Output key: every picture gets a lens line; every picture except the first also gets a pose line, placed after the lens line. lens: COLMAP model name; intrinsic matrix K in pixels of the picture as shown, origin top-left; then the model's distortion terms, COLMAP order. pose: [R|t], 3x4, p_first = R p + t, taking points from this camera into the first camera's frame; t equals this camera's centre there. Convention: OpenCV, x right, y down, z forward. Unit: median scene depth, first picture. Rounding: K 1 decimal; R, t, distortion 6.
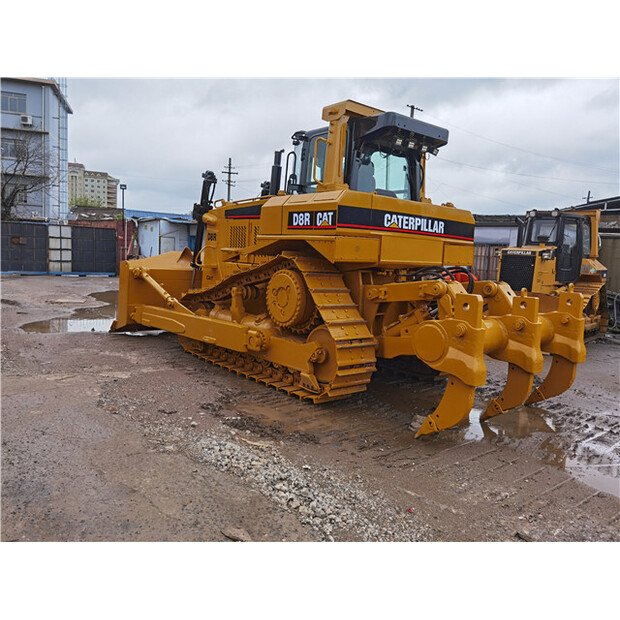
lens RADIAL K [[489.7, 0, 303.8], [0, 489.7, 307.8], [0, 0, 1]] dist [0.021213, -0.009029]
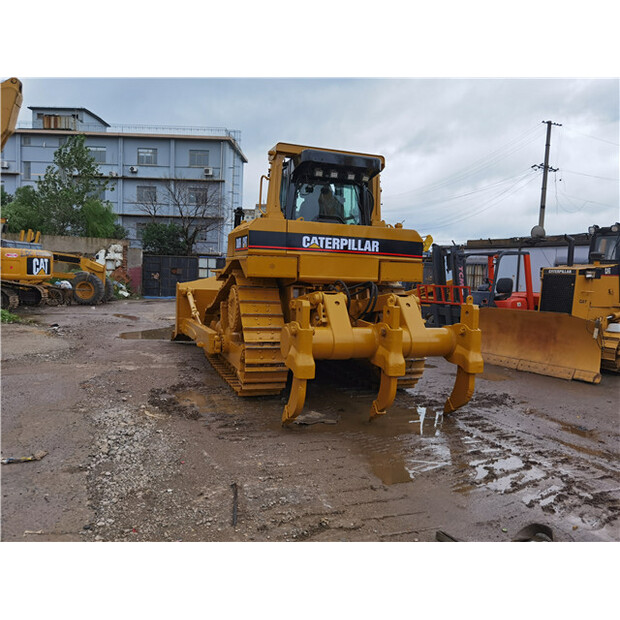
lens RADIAL K [[489.7, 0, 315.4], [0, 489.7, 311.8], [0, 0, 1]] dist [0.021213, -0.009029]
pose [[0.941290, 0.010851, -0.337424, 0.530642], [-0.028249, 0.998510, -0.046694, 0.036885], [0.336415, 0.053485, 0.940194, -0.064865]]
